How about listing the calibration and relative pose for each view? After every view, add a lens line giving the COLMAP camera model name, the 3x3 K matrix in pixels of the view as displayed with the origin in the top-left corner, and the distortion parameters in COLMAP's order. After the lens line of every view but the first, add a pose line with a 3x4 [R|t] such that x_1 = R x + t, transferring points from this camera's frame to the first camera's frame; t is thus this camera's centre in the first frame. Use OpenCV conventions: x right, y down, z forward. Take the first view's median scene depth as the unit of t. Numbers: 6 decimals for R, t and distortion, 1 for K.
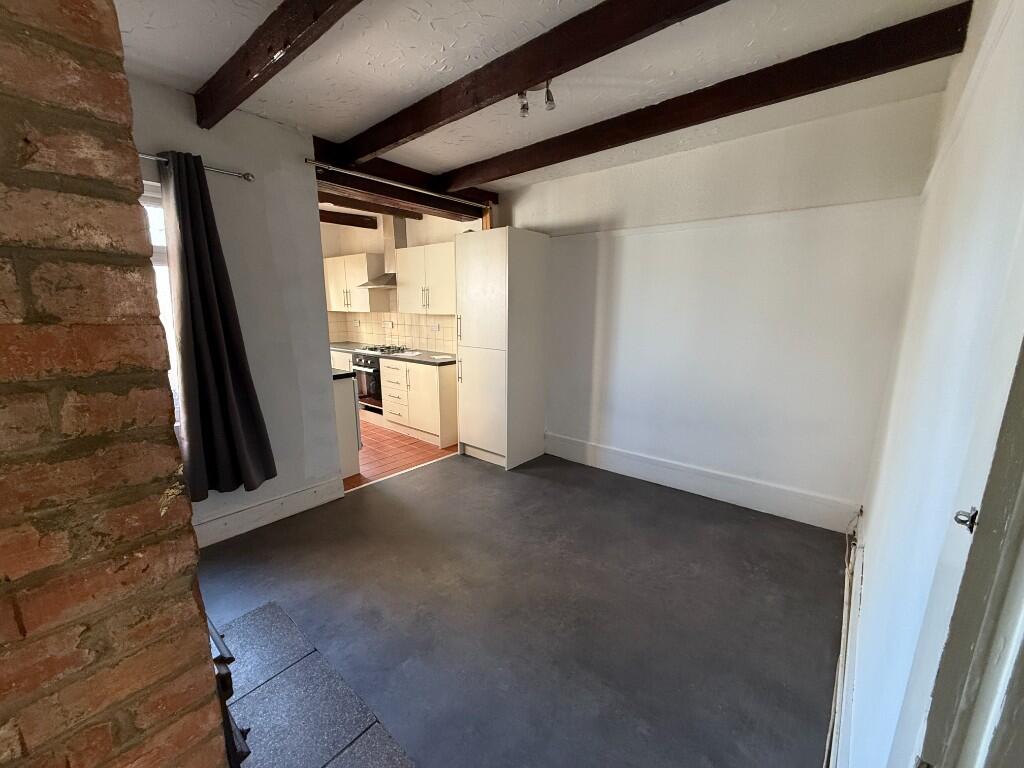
lens RADIAL K [[408.4, 0, 507.9], [0, 408.4, 382.6], [0, 0, 1]] dist [-0.008200, 0.000339]
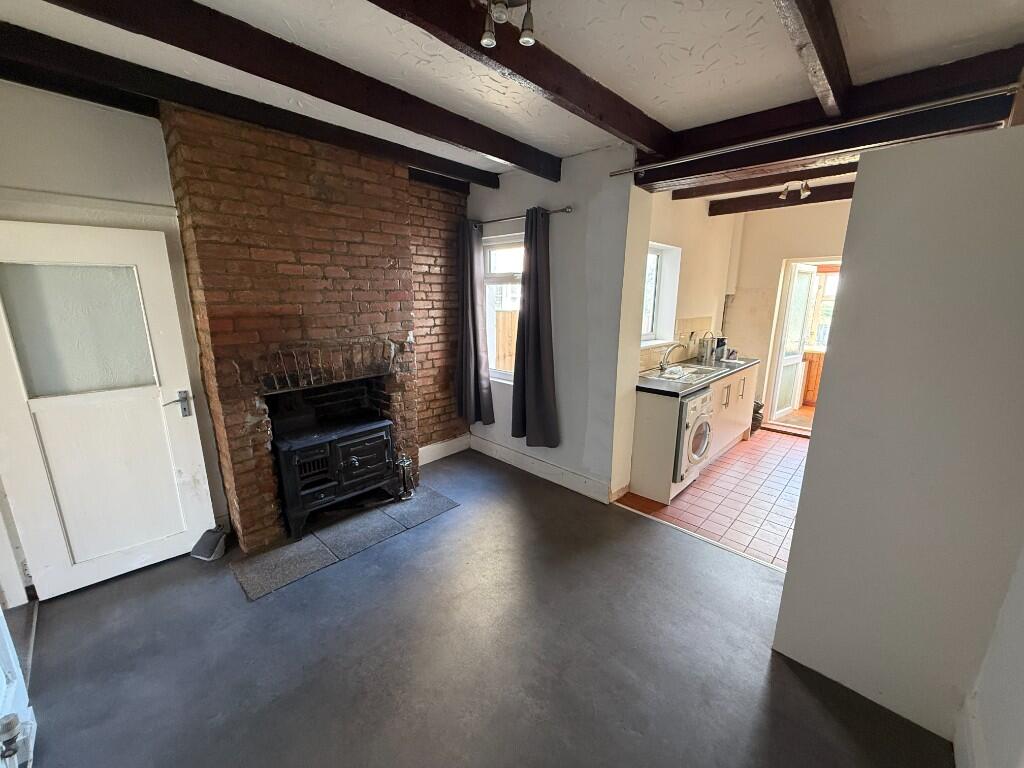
lens RADIAL K [[408.4, 0, 514.4], [0, 408.4, 394.5], [0, 0, 1]] dist [-0.008200, 0.000339]
pose [[-0.045979, 0.229081, -0.972321, 0.316358], [-0.199876, 0.951557, 0.233641, -0.100137], [0.978742, 0.205086, 0.002036, 0.441792]]
